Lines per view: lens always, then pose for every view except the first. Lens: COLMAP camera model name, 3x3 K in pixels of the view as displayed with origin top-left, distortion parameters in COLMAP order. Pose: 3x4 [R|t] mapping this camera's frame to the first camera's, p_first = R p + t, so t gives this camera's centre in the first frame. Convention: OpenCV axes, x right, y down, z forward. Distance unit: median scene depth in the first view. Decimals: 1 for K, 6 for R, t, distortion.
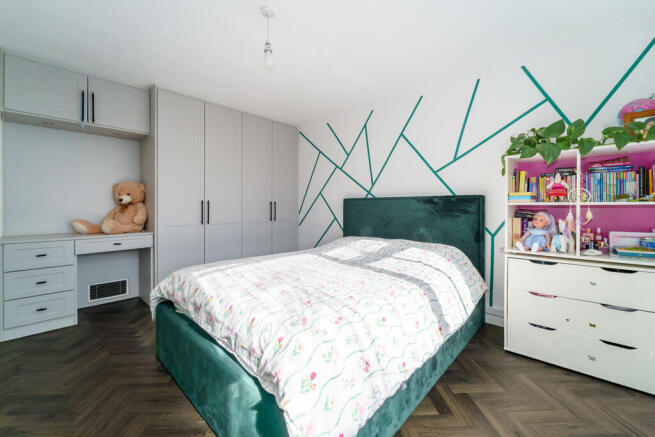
lens RADIAL K [[265.8, 0, 330.3], [0, 265.8, 208.9], [0, 0, 1]] dist [-0.002180, 0.000230]
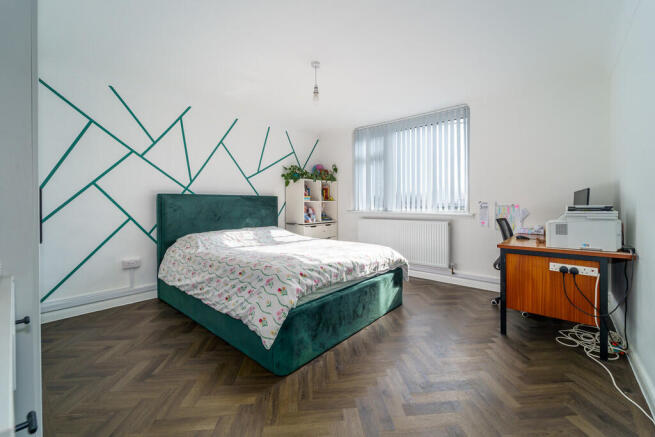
lens RADIAL K [[265.8, 0, 330.3], [0, 265.8, 208.9], [0, 0, 1]] dist [-0.002180, 0.000230]
pose [[-0.023887, -0.024319, 0.999419, -0.858107], [0.007137, 0.999674, 0.024495, -0.006814], [-0.999689, 0.007718, -0.023706, 0.494998]]
